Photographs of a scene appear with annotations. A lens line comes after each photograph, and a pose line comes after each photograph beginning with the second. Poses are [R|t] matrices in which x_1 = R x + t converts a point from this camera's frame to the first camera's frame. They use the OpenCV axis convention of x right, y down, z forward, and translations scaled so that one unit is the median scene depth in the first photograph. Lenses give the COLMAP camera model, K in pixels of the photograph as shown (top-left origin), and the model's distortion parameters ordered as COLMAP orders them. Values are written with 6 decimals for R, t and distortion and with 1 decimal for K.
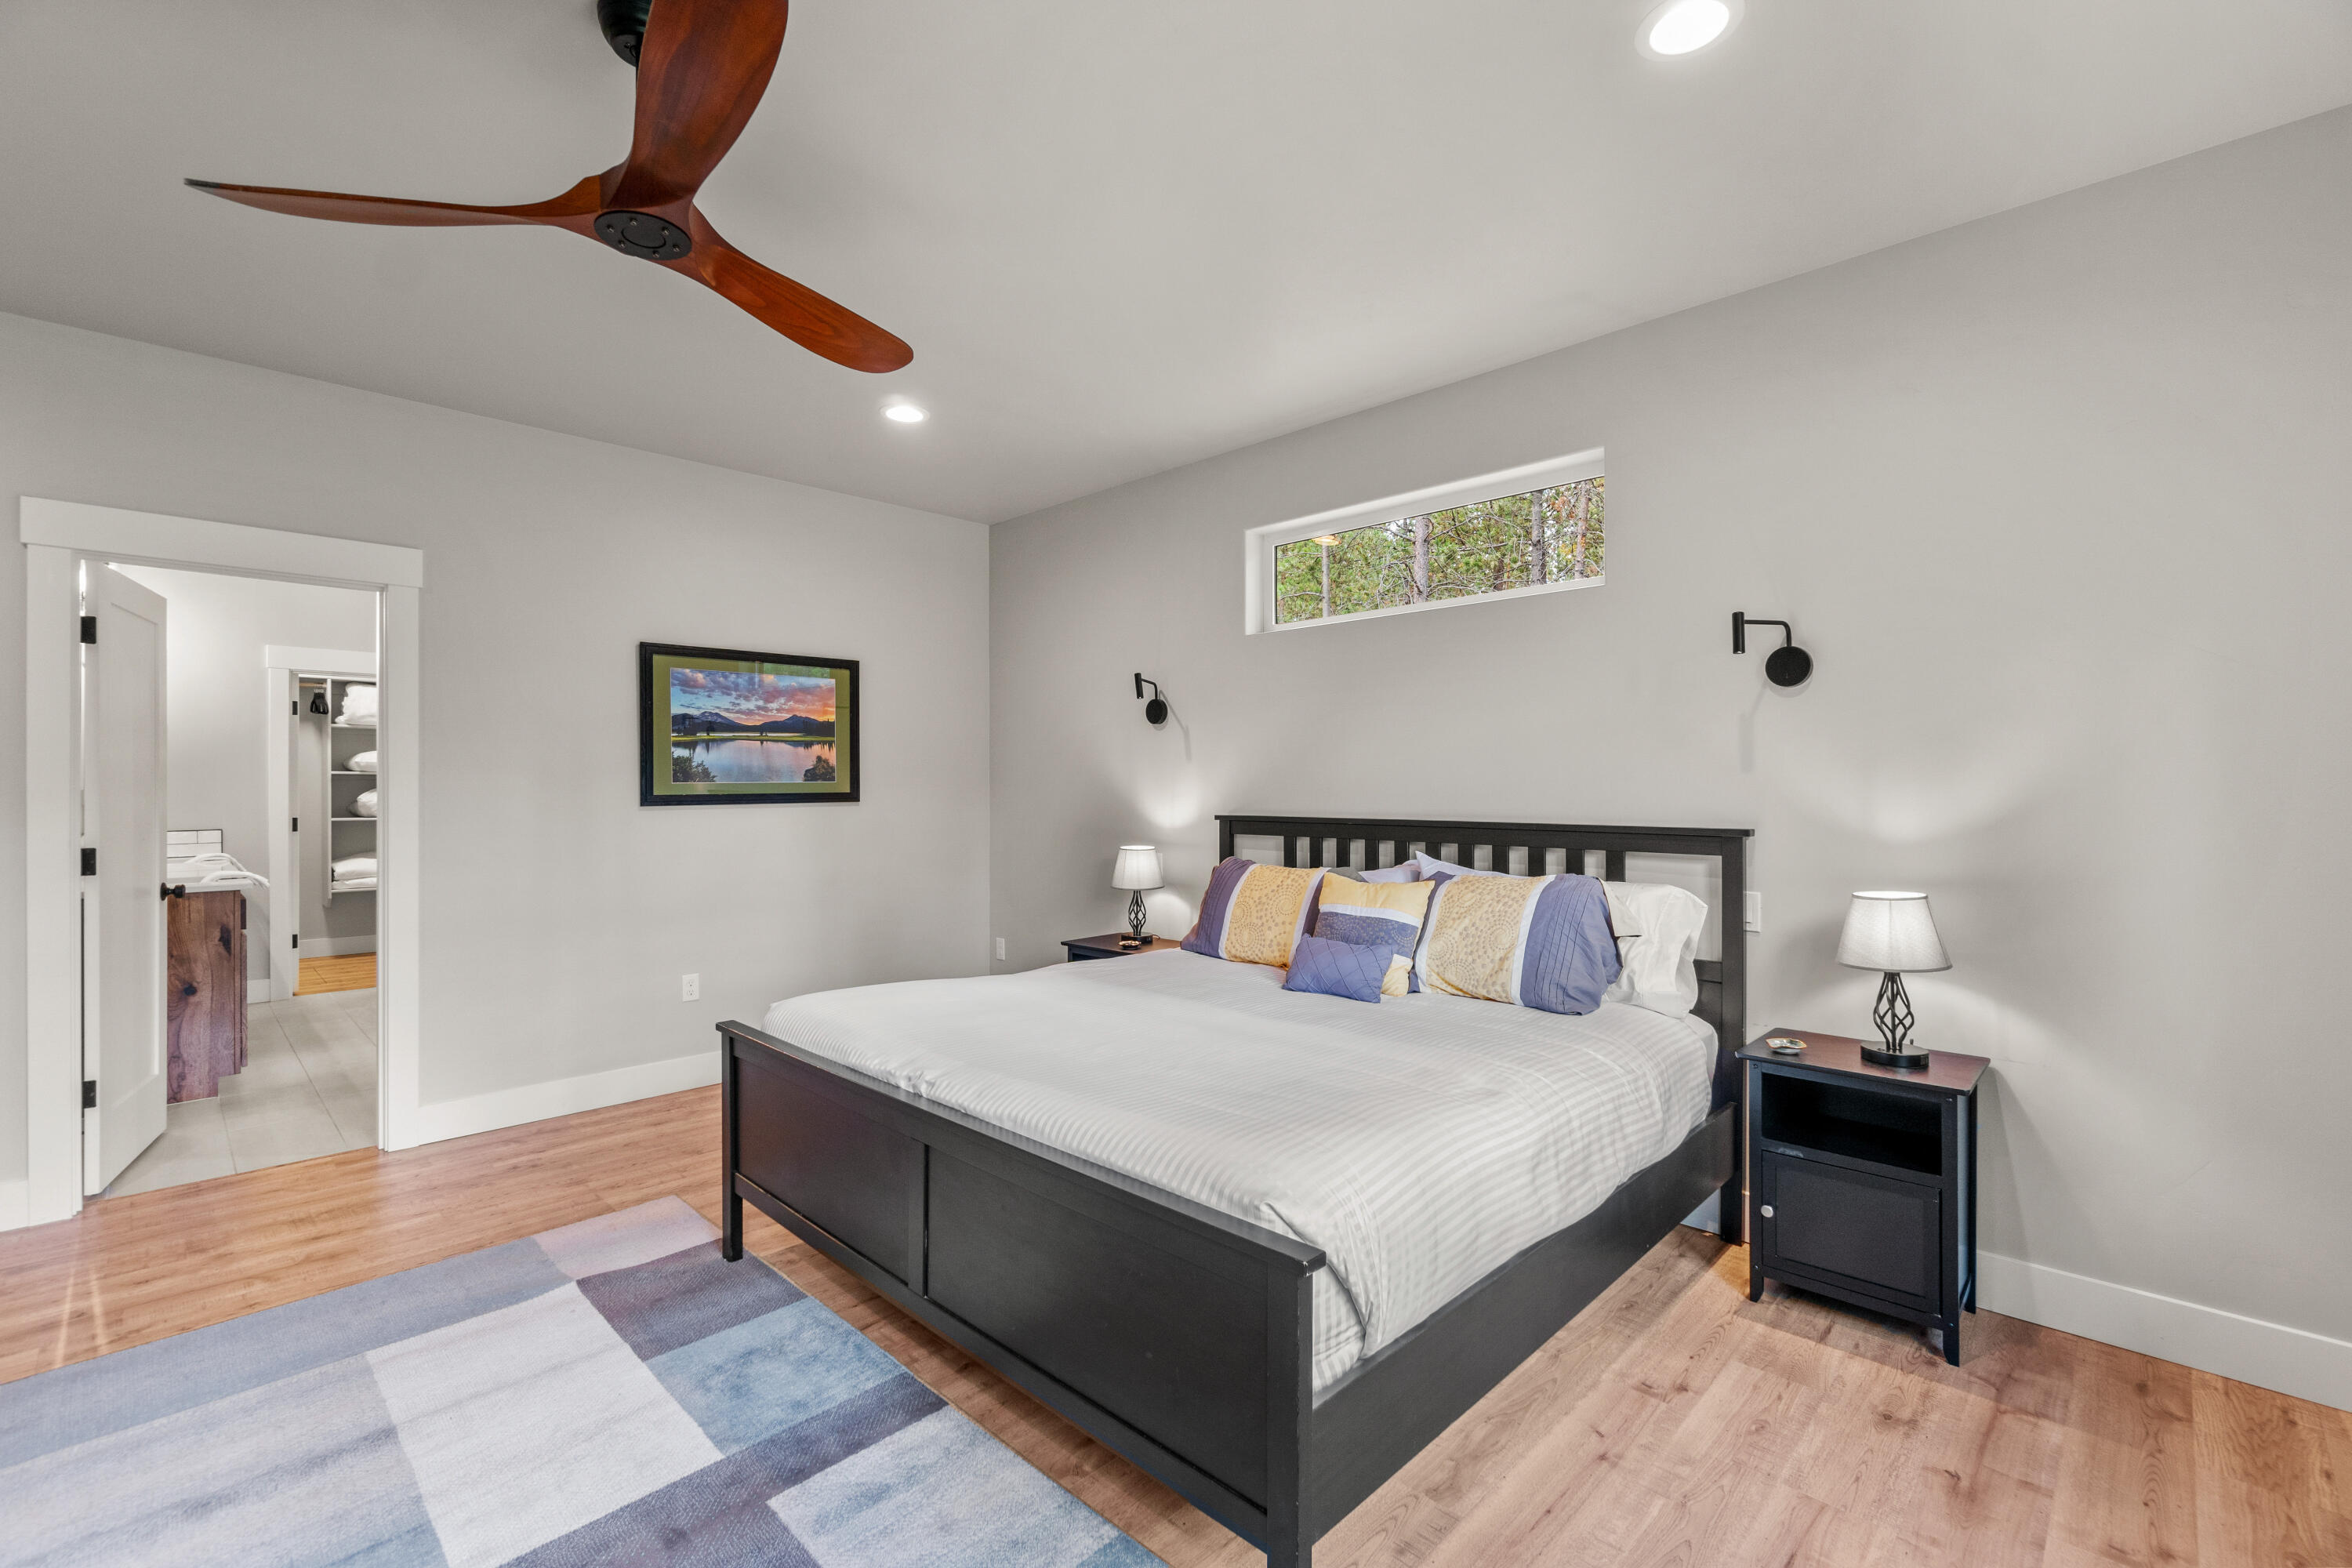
lens RADIAL K [[1023.4, 0, 1178.6], [0, 1023.4, 787.2], [0, 0, 1]] dist [-0.005459, -0.000440]
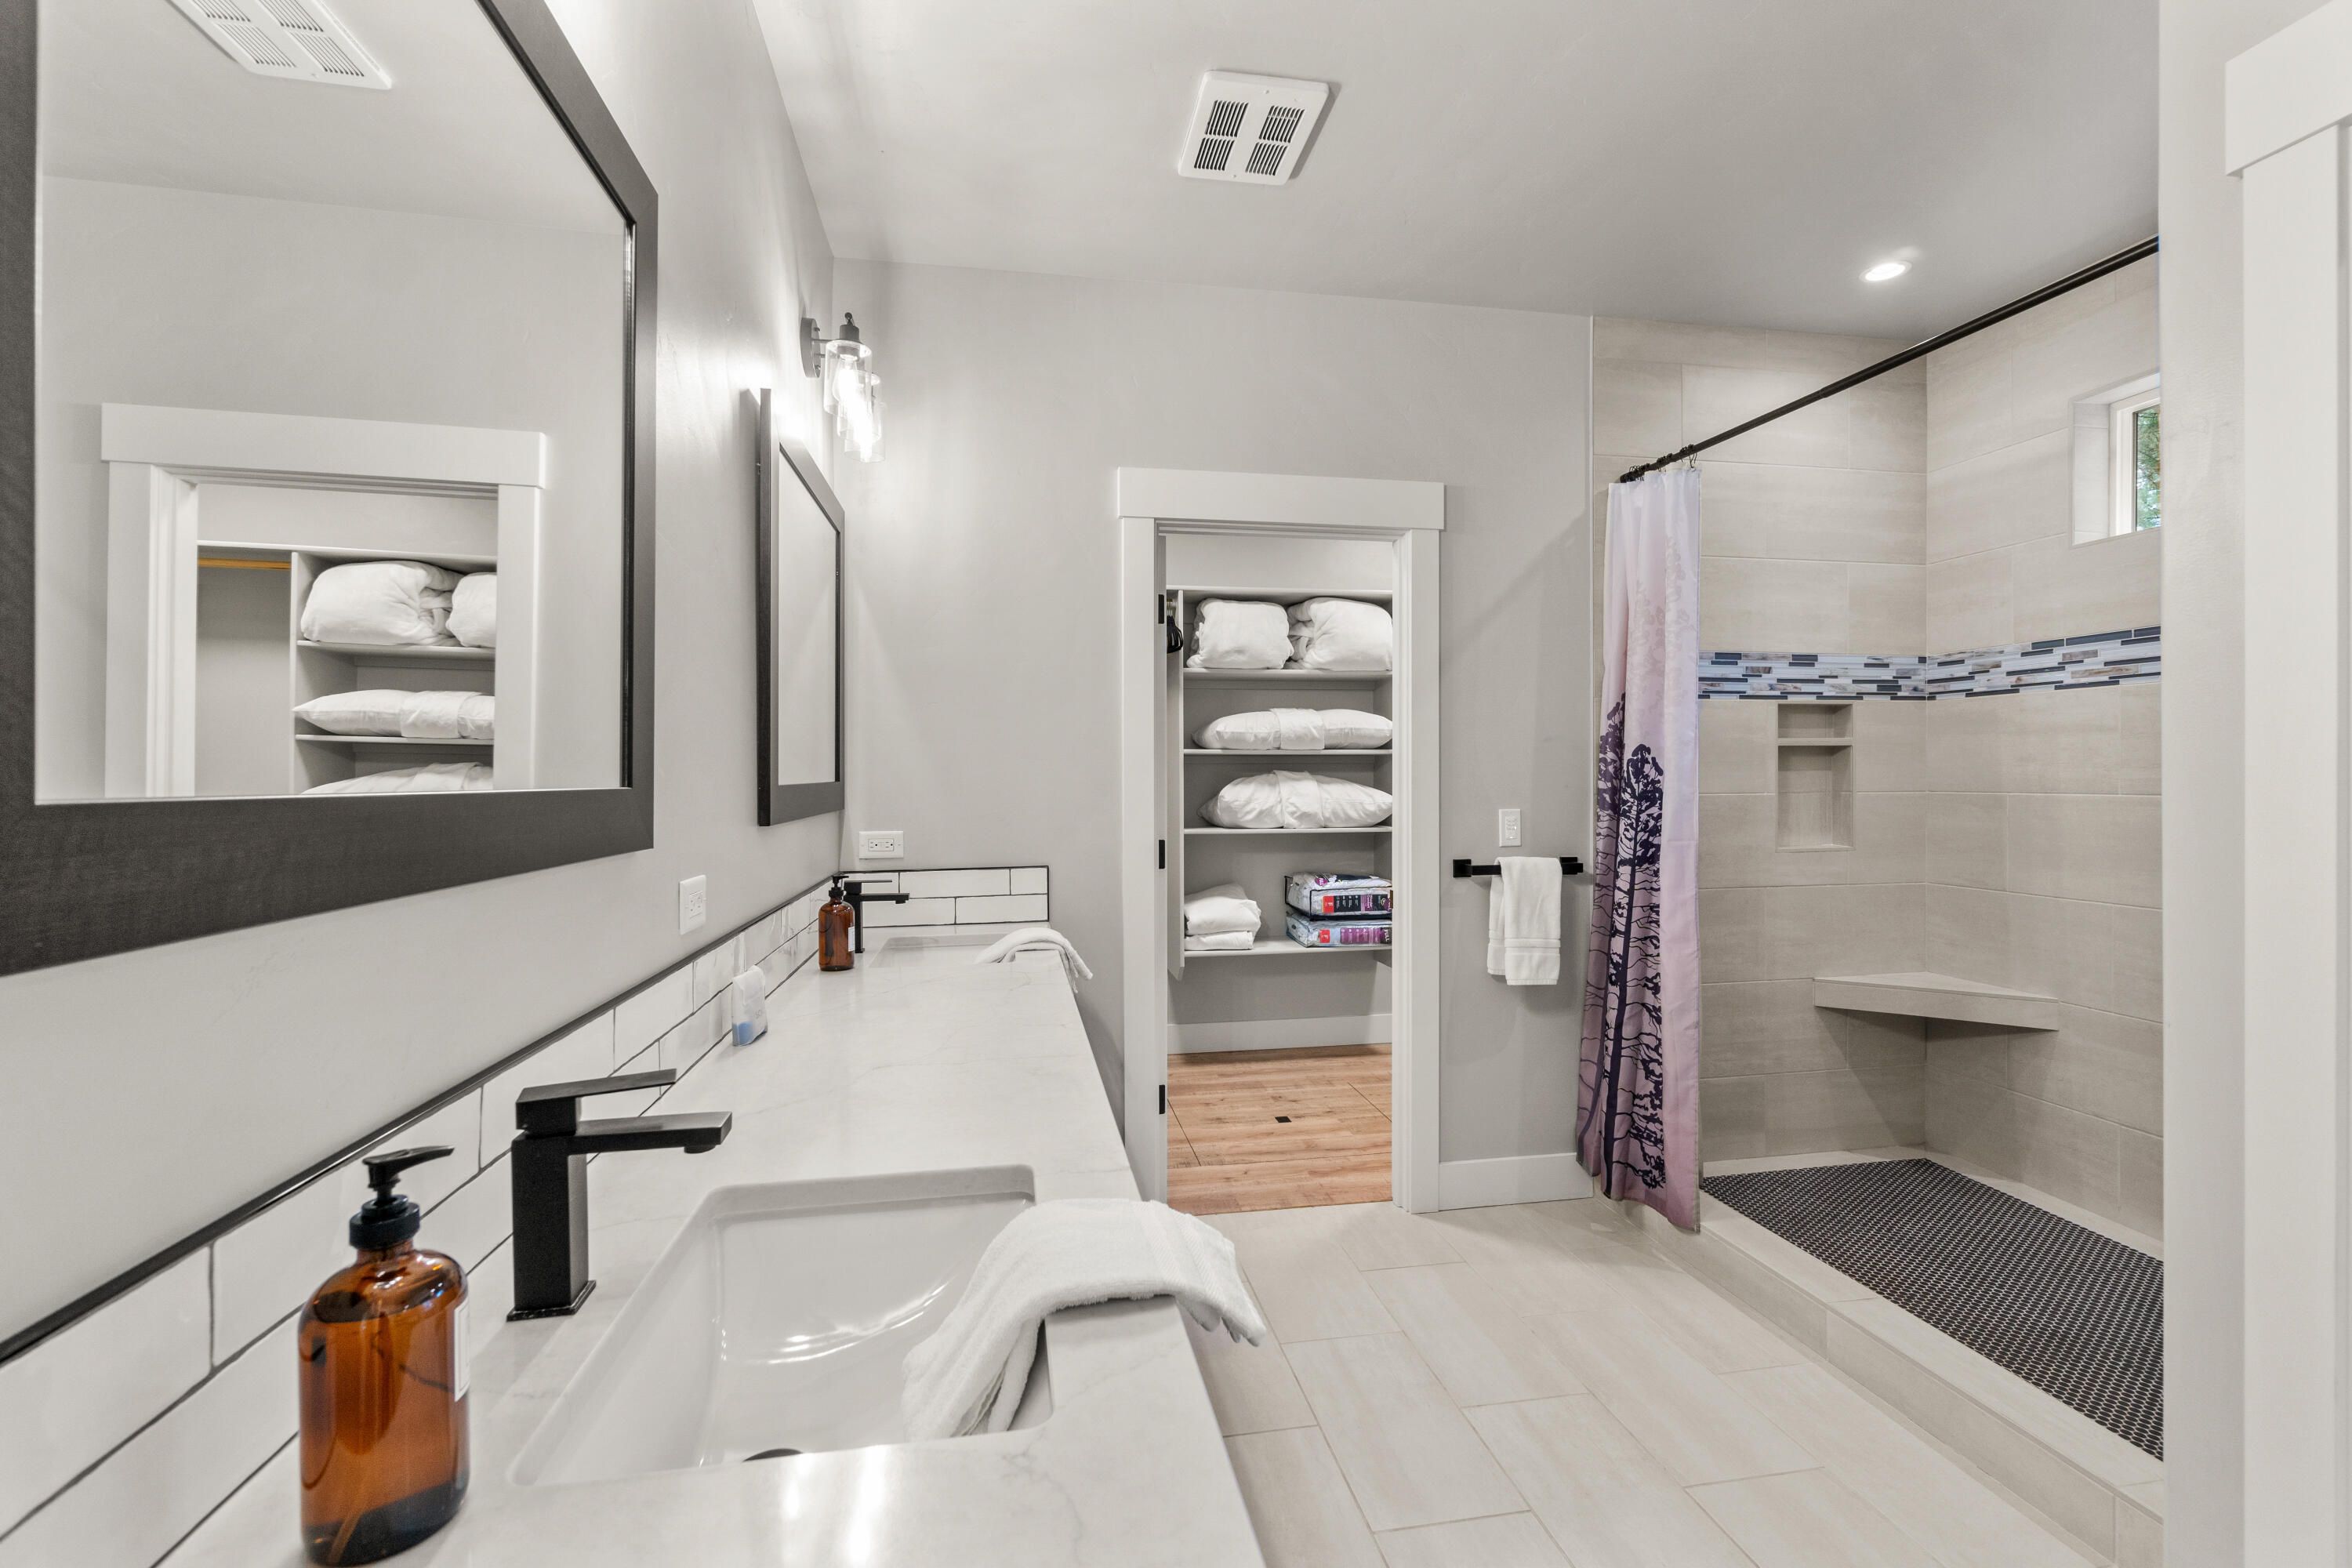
lens RADIAL K [[1023.4, 0, 1180.2], [0, 1023.4, 778.3], [0, 0, 1]] dist [-0.005459, -0.000440]
pose [[0.815214, 0.000505, -0.579160, -0.491422], [0.000106, 0.999999, 0.001021, 0.000693], [0.579160, -0.000893, 0.815213, 0.518054]]
